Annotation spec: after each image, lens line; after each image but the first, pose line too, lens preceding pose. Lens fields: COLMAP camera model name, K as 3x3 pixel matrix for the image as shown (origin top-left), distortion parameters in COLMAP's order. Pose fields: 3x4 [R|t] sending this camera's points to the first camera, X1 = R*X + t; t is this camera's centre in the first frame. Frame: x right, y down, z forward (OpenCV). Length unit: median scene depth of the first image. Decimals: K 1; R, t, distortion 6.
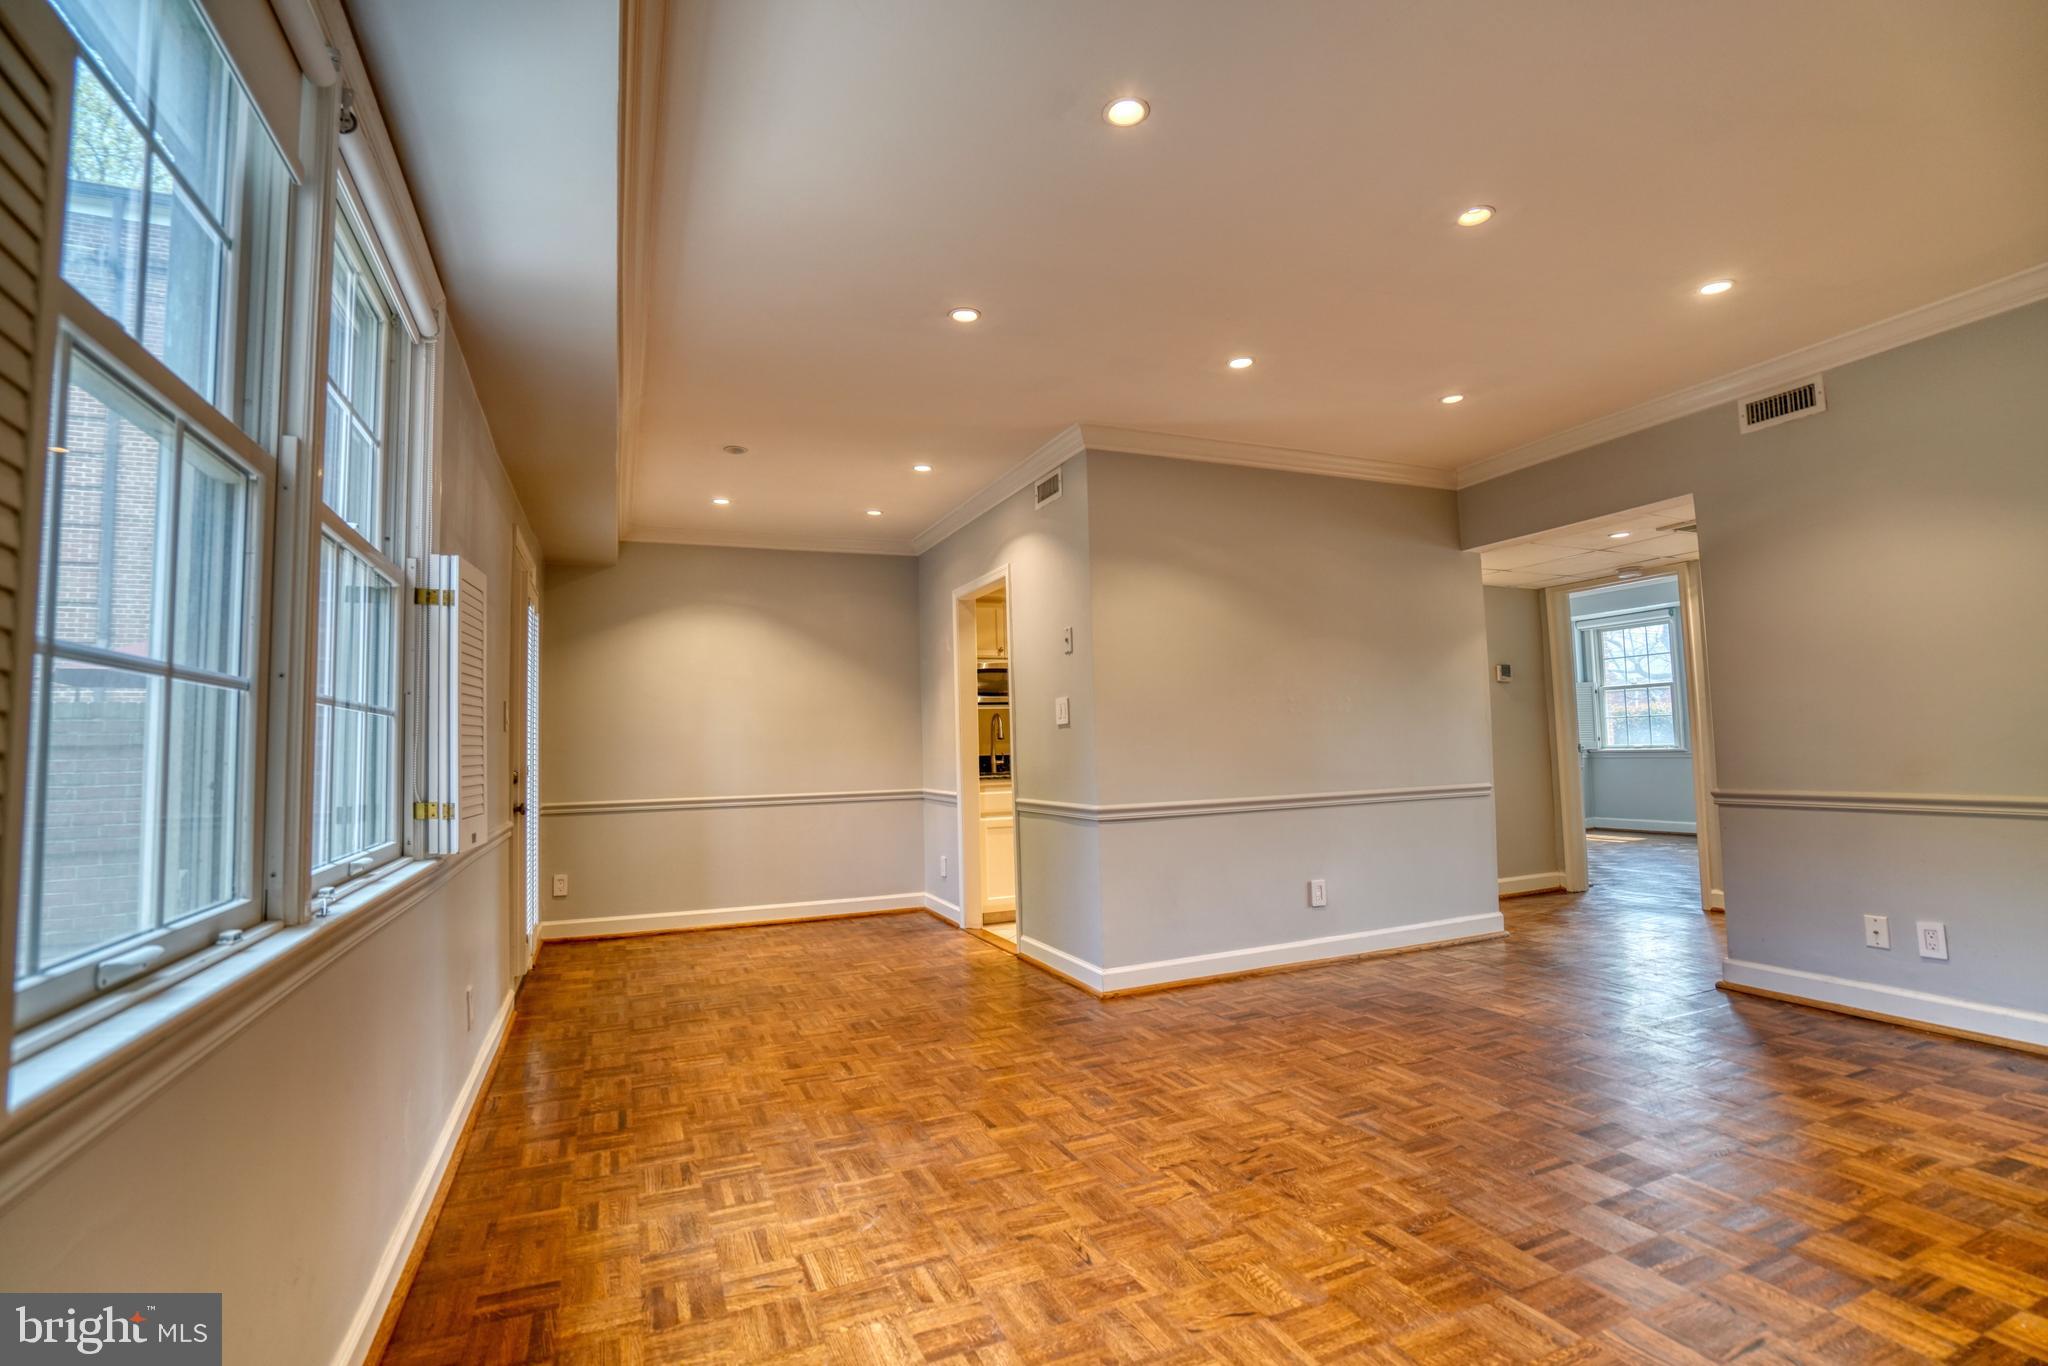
lens RADIAL K [[944.3, 0, 1021.4], [0, 944.3, 684.7], [0, 0, 1]] dist [-0.050544, 0.020201]
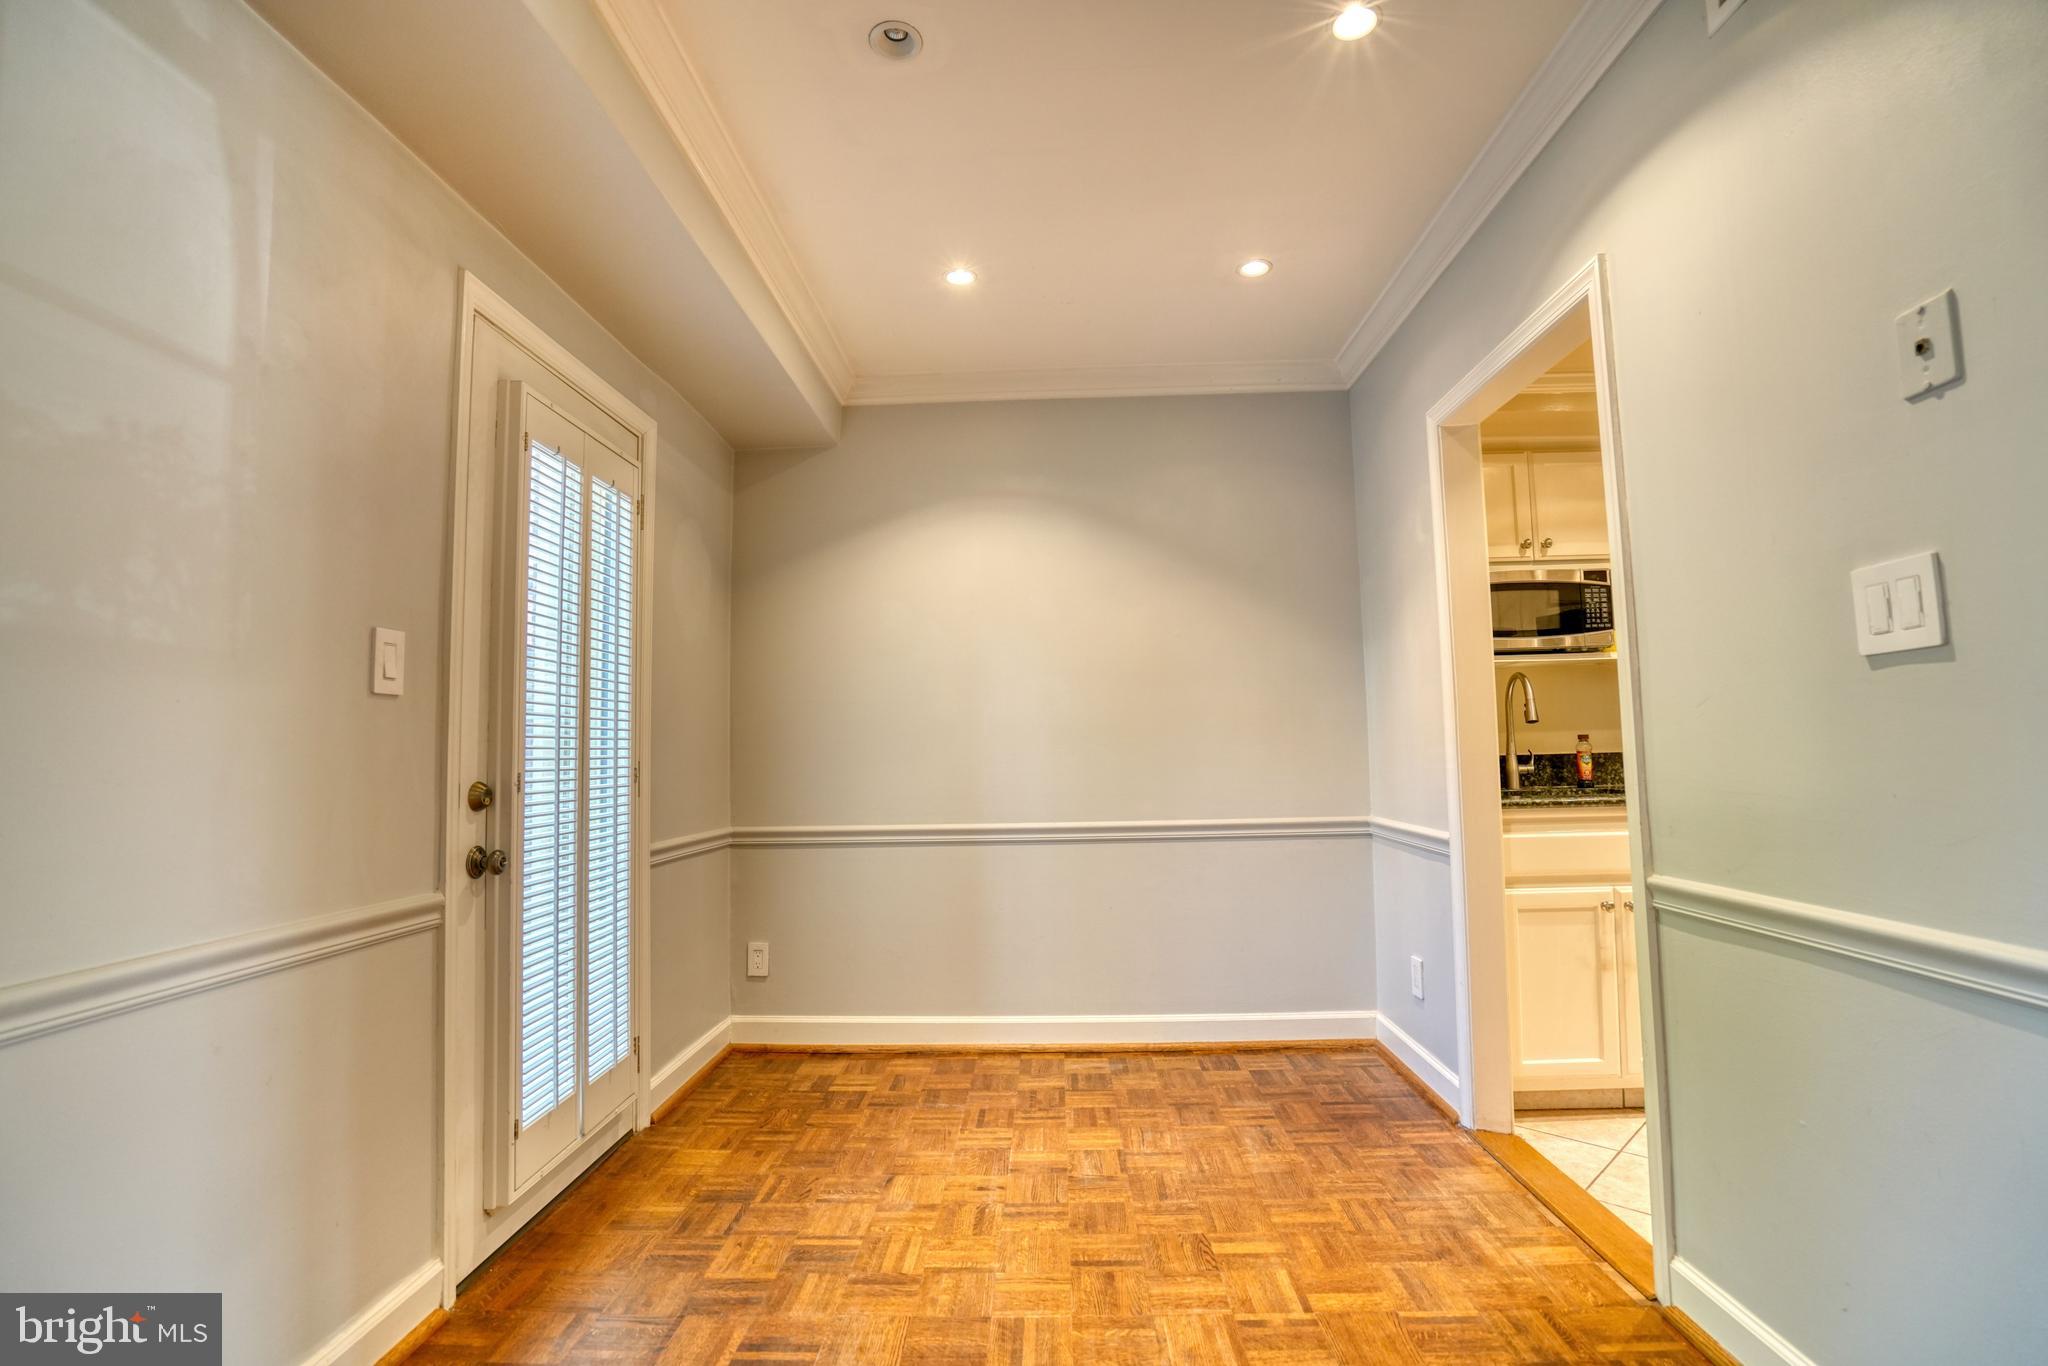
lens RADIAL K [[944.3, 0, 1021.4], [0, 944.3, 684.7], [0, 0, 1]] dist [-0.050544, 0.020201]
pose [[0.902551, -0.022723, -0.429984, -0.058896], [0.024505, 0.999699, -0.001395, 0.035182], [0.429886, -0.009278, 0.902836, 0.485173]]
